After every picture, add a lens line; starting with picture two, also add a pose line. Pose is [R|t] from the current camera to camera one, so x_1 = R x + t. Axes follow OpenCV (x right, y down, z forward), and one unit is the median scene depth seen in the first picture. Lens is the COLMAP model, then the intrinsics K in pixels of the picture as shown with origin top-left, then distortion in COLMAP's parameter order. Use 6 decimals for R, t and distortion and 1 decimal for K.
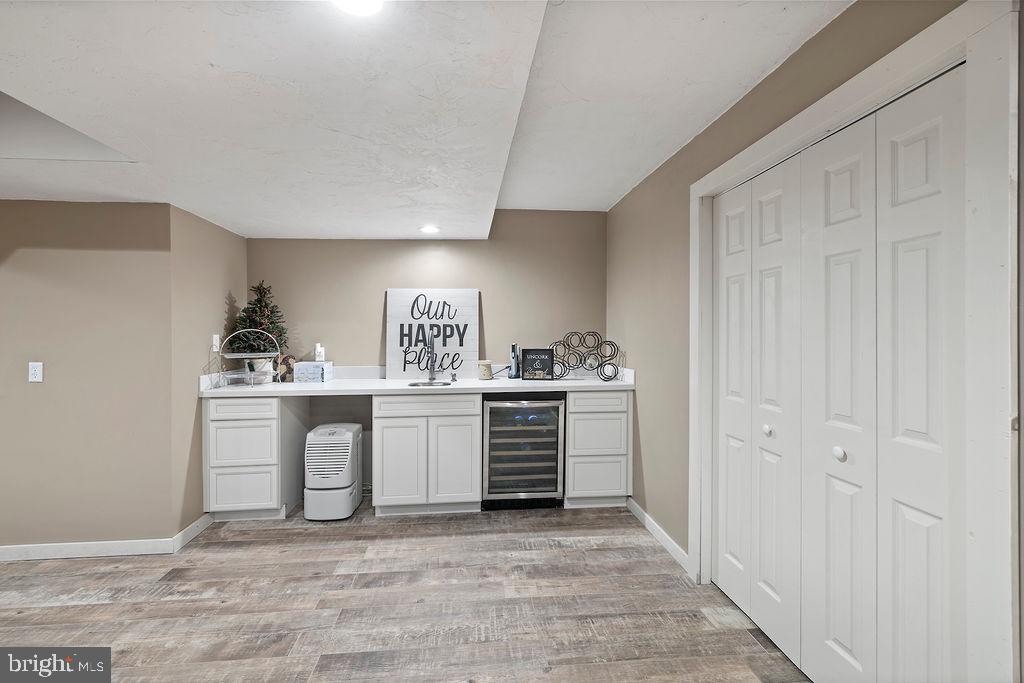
lens RADIAL K [[446.2, 0, 516.5], [0, 446.2, 331.8], [0, 0, 1]] dist [0.002788, 0.000918]
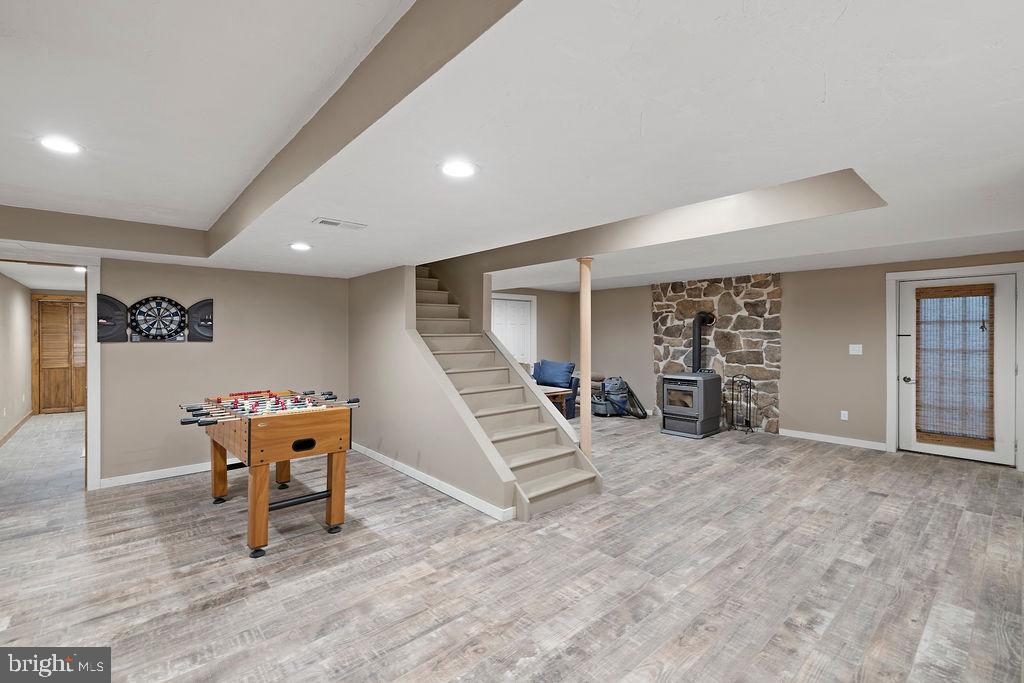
lens RADIAL K [[446.2, 0, 501.9], [0, 446.2, 338.2], [0, 0, 1]] dist [0.002788, 0.000918]
pose [[-0.818429, 0.009137, -0.574535, 0.266080], [0.002582, 0.999922, 0.012224, -0.044236], [0.574602, 0.008521, -0.818389, 1.314034]]
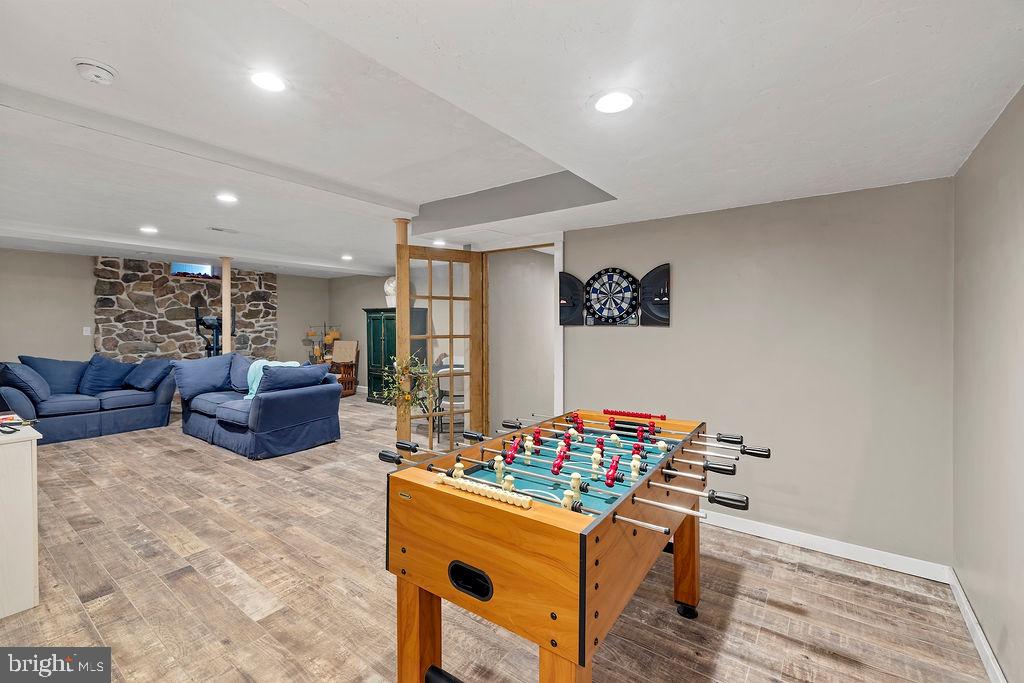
lens RADIAL K [[446.2, 0, 505.6], [0, 446.2, 328.4], [0, 0, 1]] dist [0.002788, 0.000918]
pose [[-0.734455, -0.001177, 0.678656, -0.454963], [0.005028, 0.999962, 0.007175, -0.009161], [-0.678638, 0.008682, -0.734421, 0.153120]]
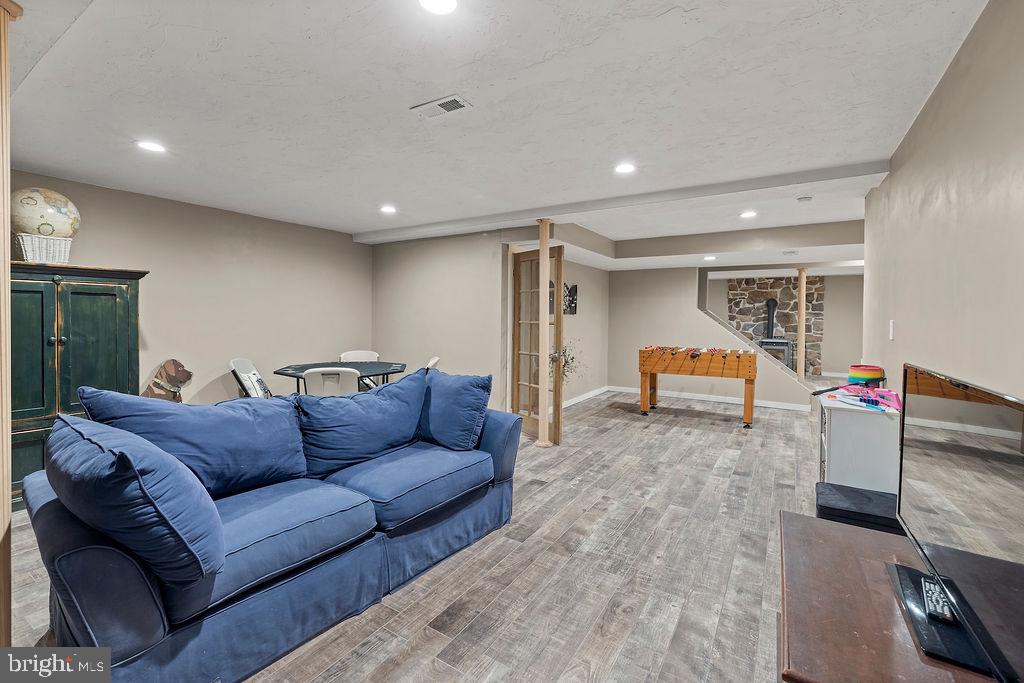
lens RADIAL K [[446.2, 0, 503.1], [0, 446.2, 324.7], [0, 0, 1]] dist [0.002788, 0.000918]
pose [[-0.620464, 0.014869, -0.784094, 2.982550], [-0.008795, 0.999625, 0.025916, -0.007946], [0.784186, 0.022977, -0.620100, 0.228639]]
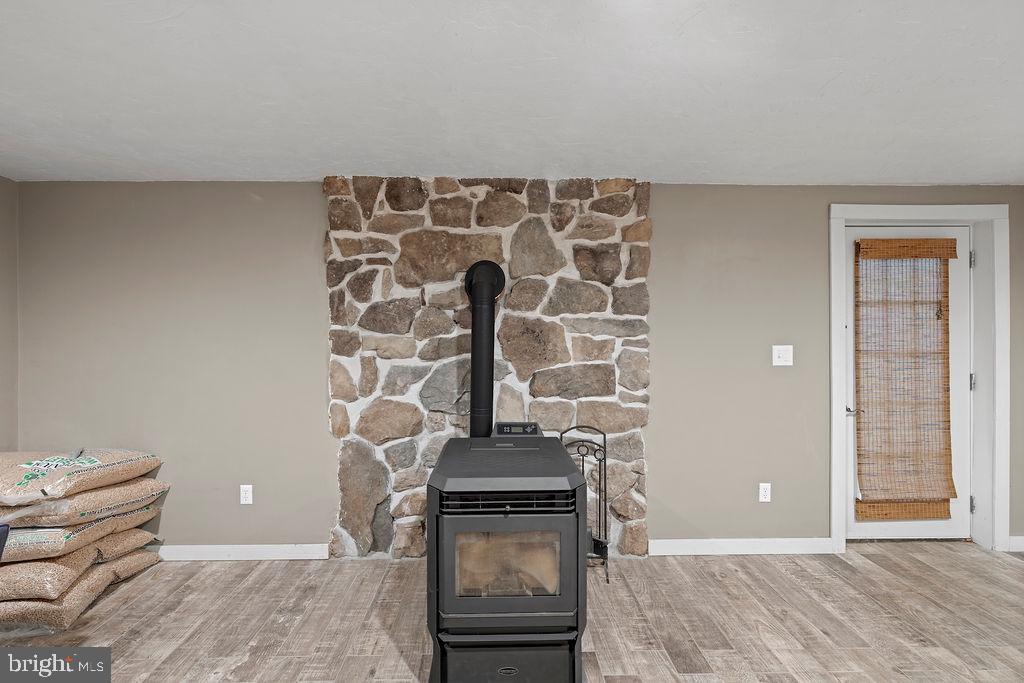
lens RADIAL K [[446.2, 0, 504.0], [0, 446.2, 336.8], [0, 0, 1]] dist [0.002788, 0.000918]
pose [[-0.088689, 0.010030, -0.996009, -1.632336], [-0.000002, 0.999949, 0.010070, -0.006584], [0.996059, 0.000896, -0.088685, -0.361513]]
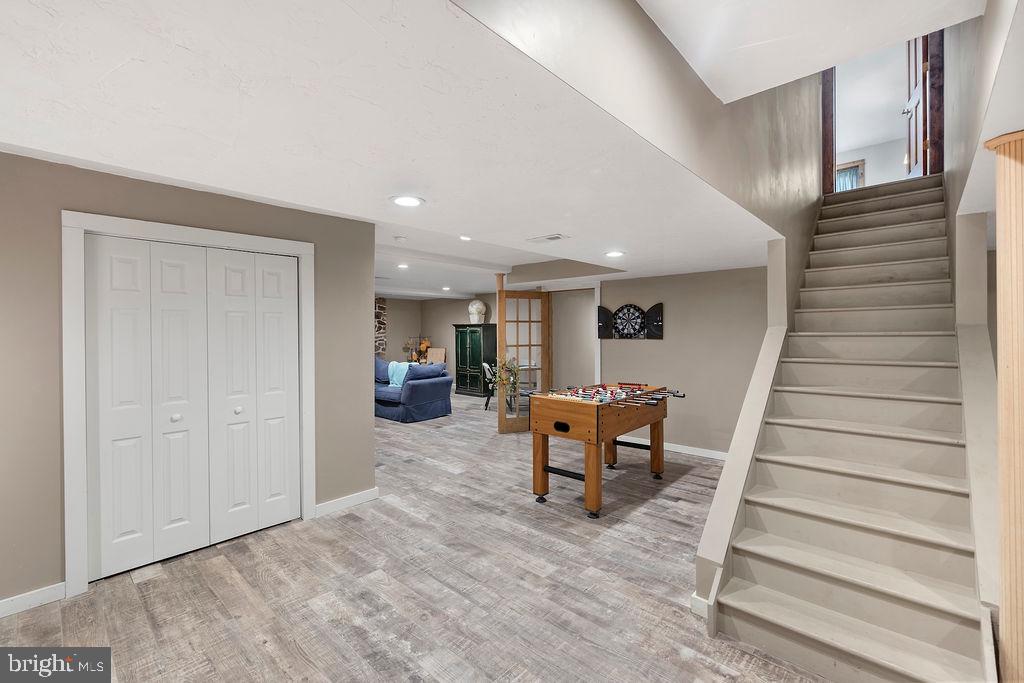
lens RADIAL K [[446.2, 0, 501.3], [0, 446.2, 335.2], [0, 0, 1]] dist [0.002788, 0.000918]
pose [[-0.651902, 0.003644, 0.758294, -1.190152], [0.010140, 0.999941, 0.003912, -0.047128], [-0.758235, 0.010240, -0.651901, 1.062088]]
